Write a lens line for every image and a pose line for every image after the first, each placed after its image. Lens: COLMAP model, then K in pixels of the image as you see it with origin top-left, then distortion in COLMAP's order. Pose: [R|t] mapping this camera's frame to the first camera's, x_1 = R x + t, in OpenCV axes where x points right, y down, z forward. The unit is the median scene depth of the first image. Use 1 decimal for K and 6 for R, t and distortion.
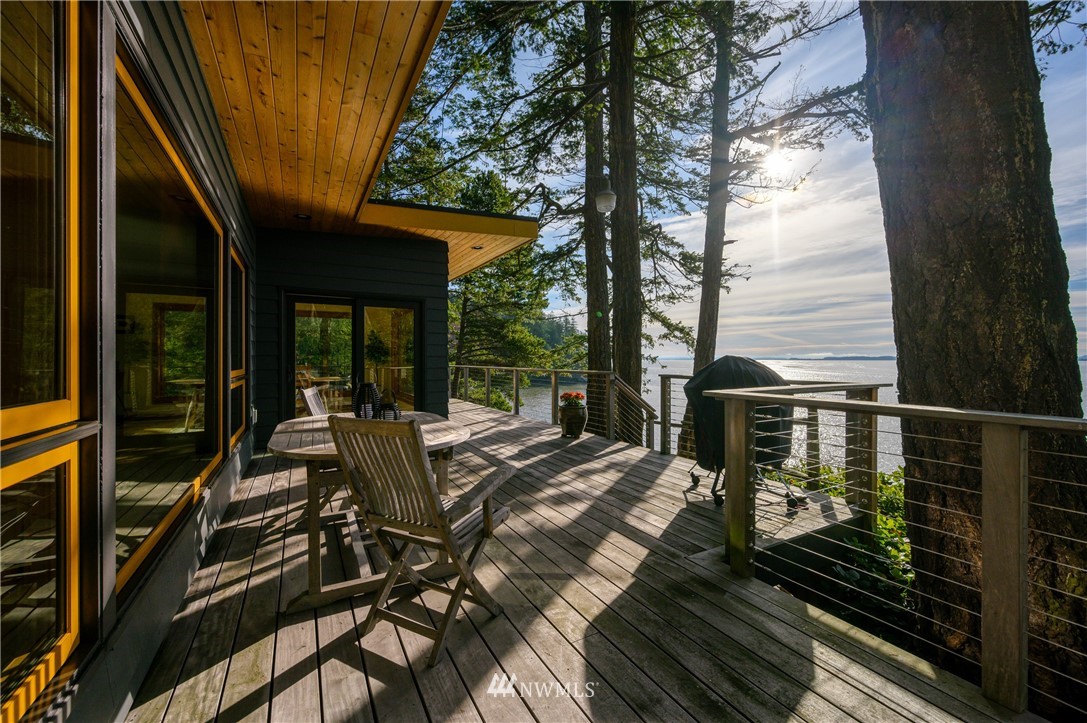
lens RADIAL K [[429.7, 0, 544.9], [0, 429.7, 360.8], [0, 0, 1]] dist [0.001268, 0.000291]
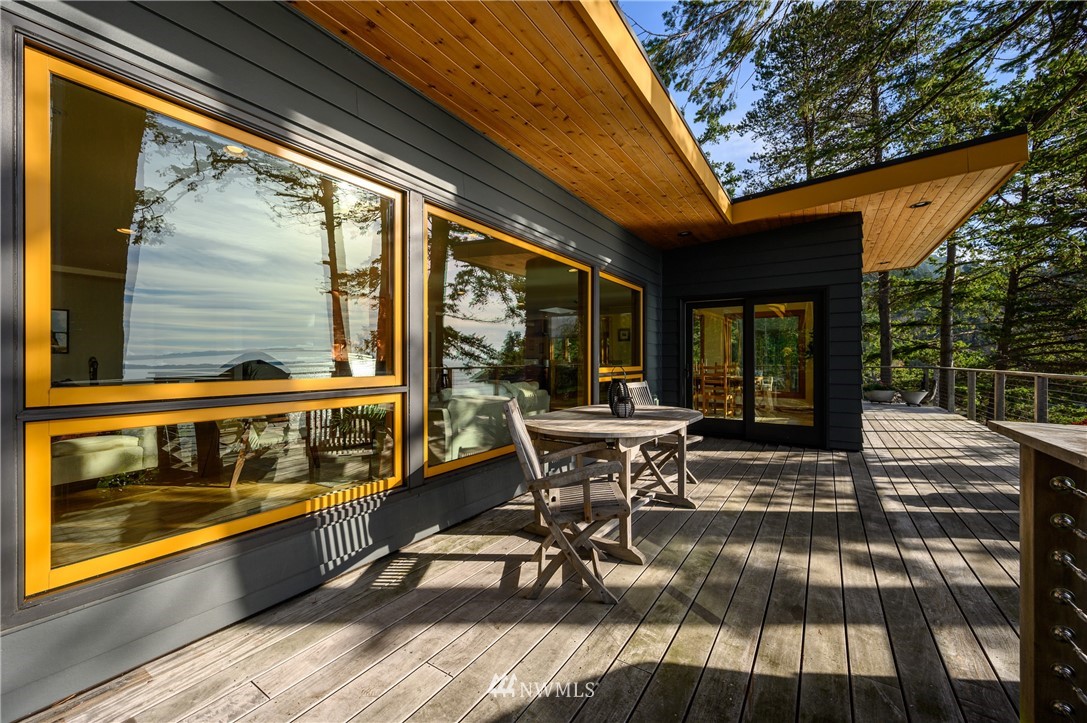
lens RADIAL K [[429.7, 0, 541.3], [0, 429.7, 358.8], [0, 0, 1]] dist [0.001268, 0.000291]
pose [[0.450906, -0.001131, -0.892571, 0.446089], [-0.004082, 0.999986, -0.003330, 0.003066], [0.892562, 0.005145, 0.450896, 0.230200]]
